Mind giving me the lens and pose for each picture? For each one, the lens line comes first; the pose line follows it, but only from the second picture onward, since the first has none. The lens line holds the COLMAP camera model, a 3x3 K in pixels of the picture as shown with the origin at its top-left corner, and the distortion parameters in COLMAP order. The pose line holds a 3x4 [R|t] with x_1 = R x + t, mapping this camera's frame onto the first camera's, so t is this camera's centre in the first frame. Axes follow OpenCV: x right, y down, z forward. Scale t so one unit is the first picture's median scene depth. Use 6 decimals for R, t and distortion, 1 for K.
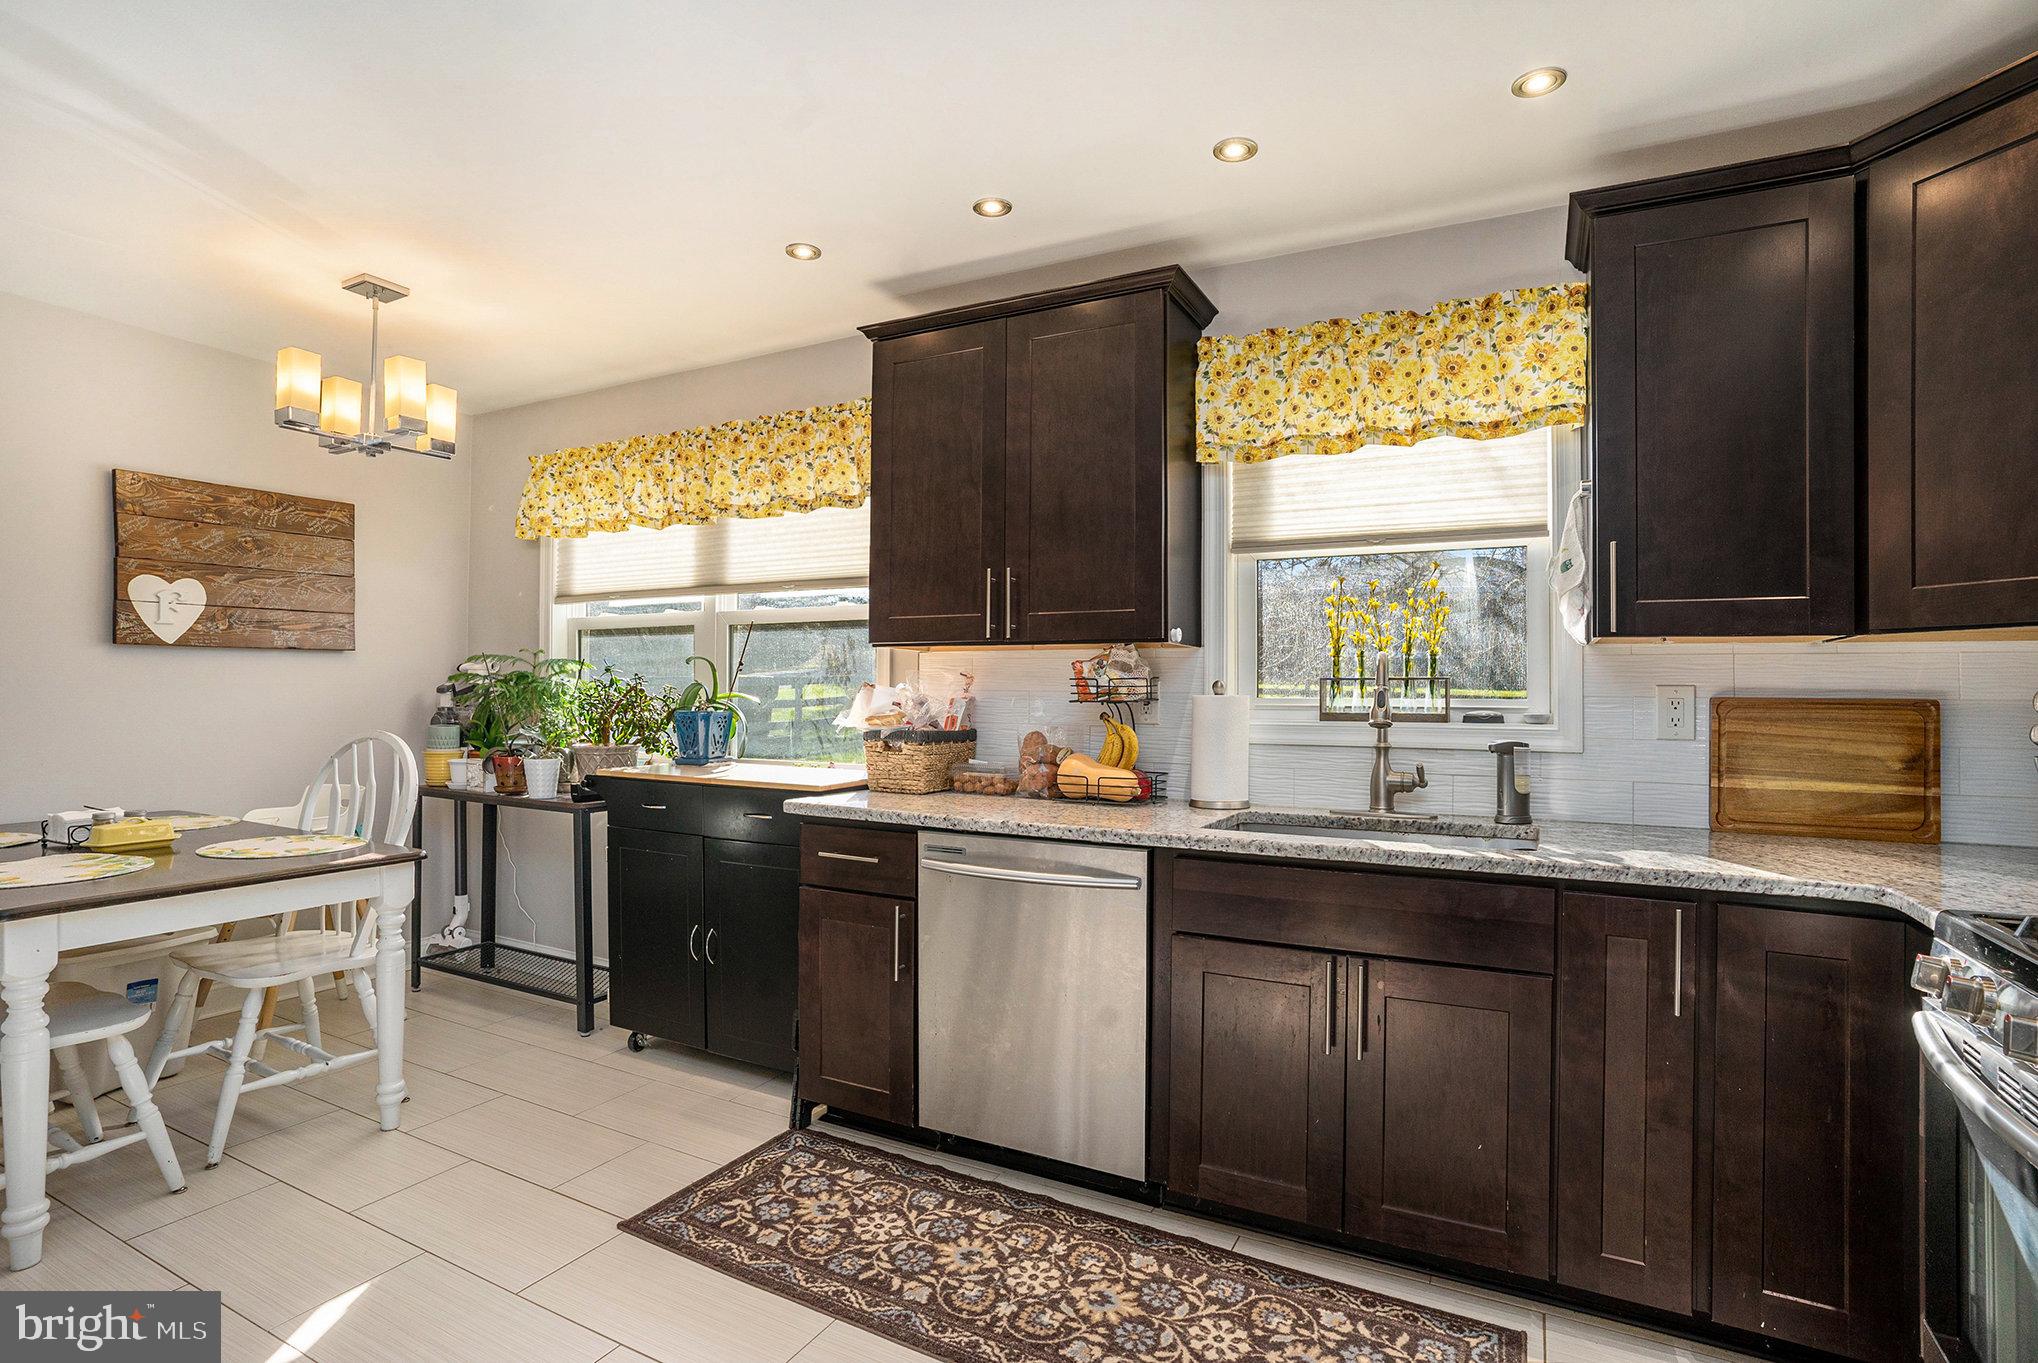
lens RADIAL K [[1026.4, 0, 1019.0], [0, 1026.4, 681.5], [0, 0, 1]] dist [-0.076656, 0.035324]
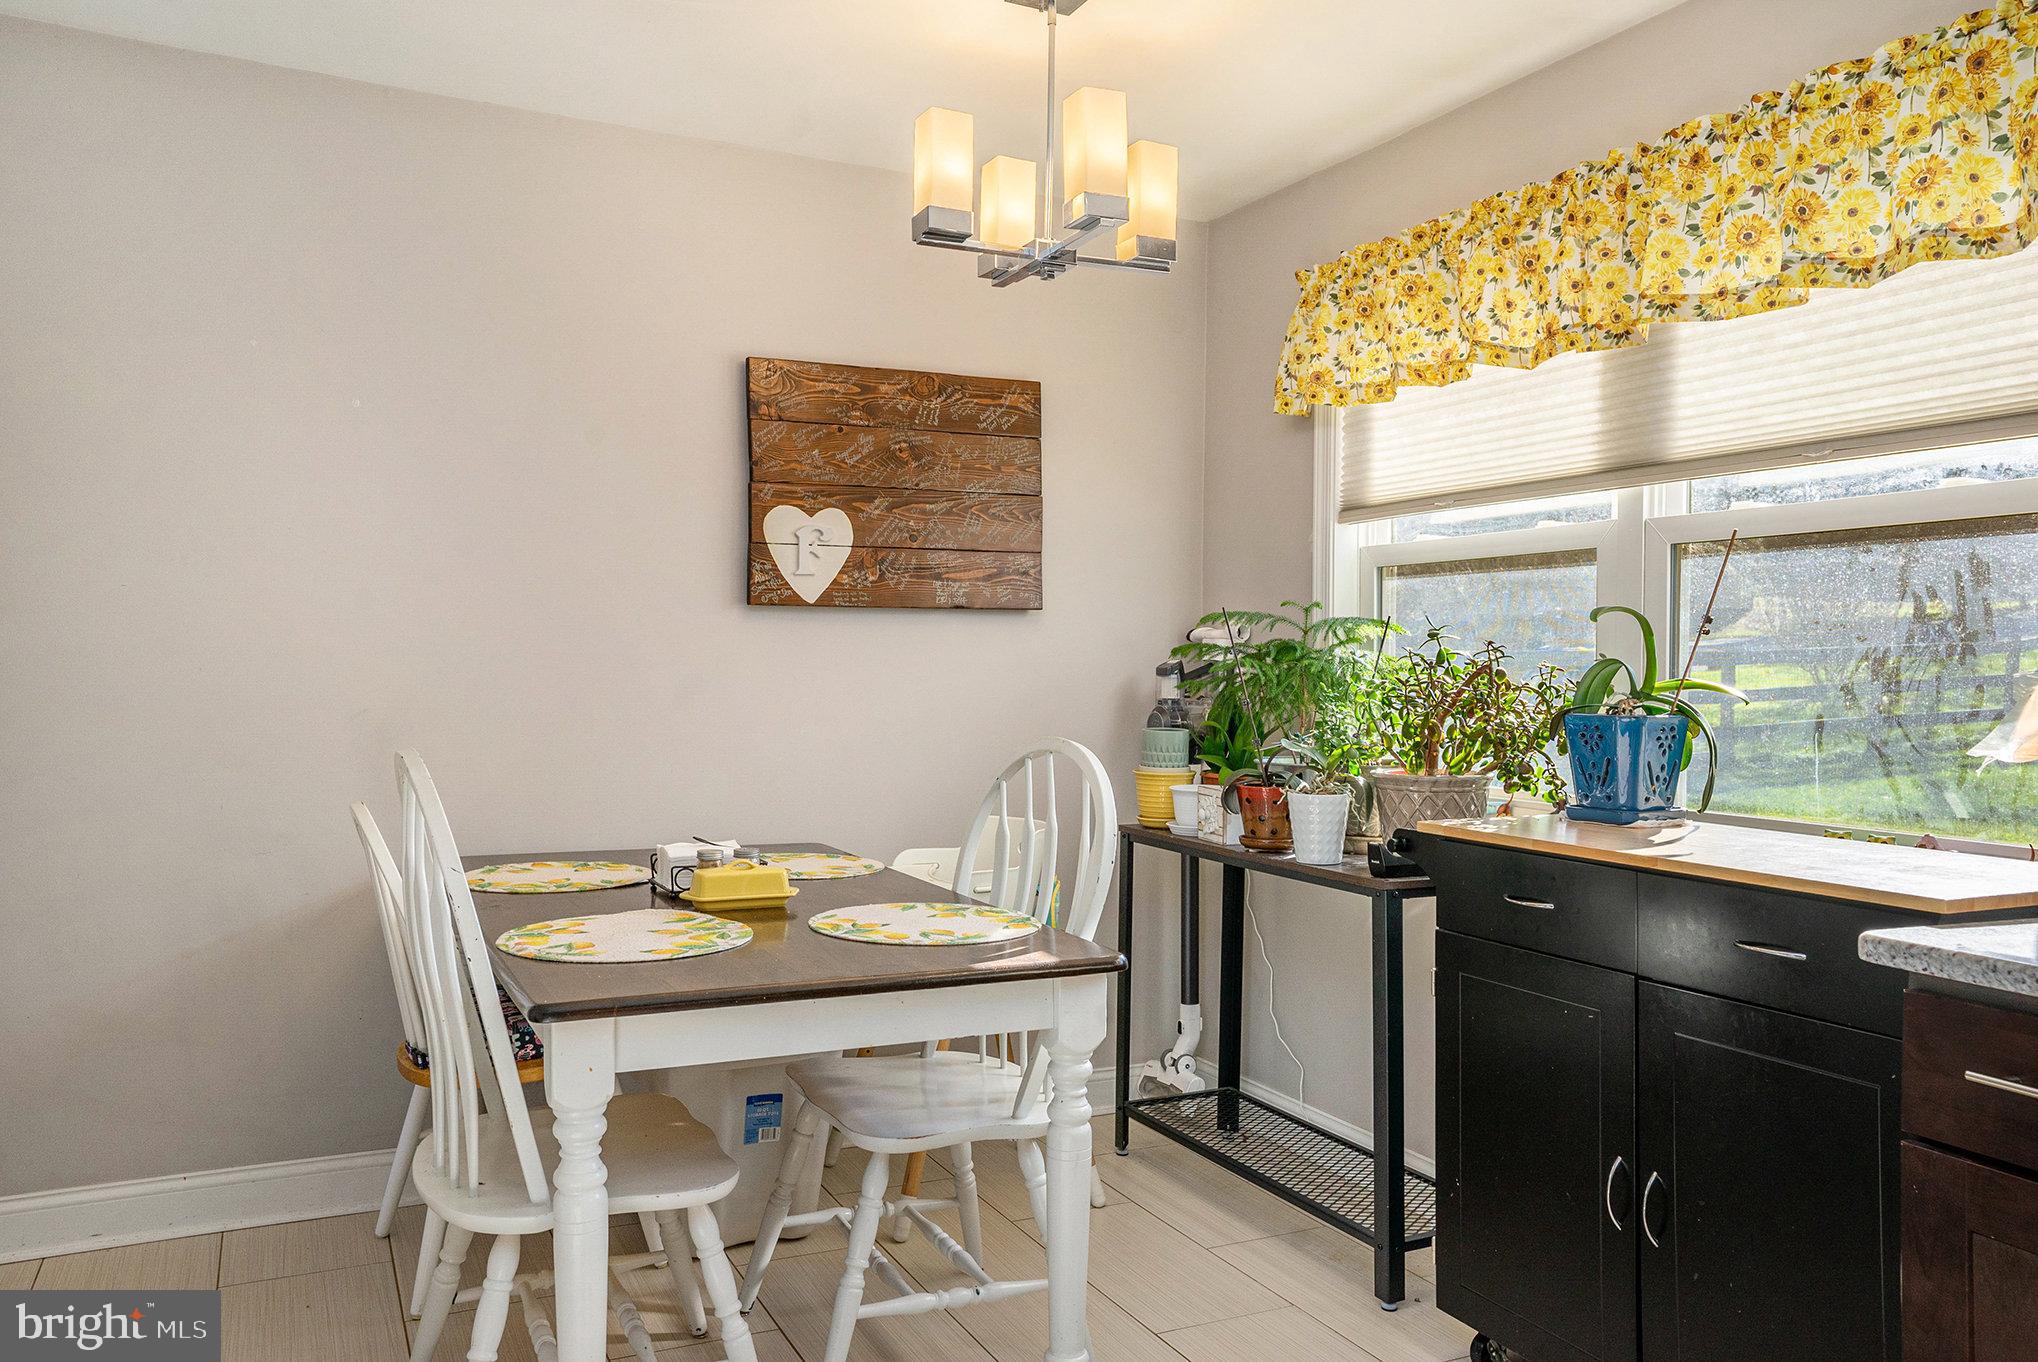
lens RADIAL K [[1610.2, 0, 1019.0], [0, 1610.2, 681.0], [0, 0, 1]] dist [0.047239, 0.007225]
pose [[0.814220, 0.007560, -0.580507, -0.082739], [0.000038, 0.999915, 0.013075, 0.001816], [0.580556, -0.010668, 0.814150, 0.164001]]
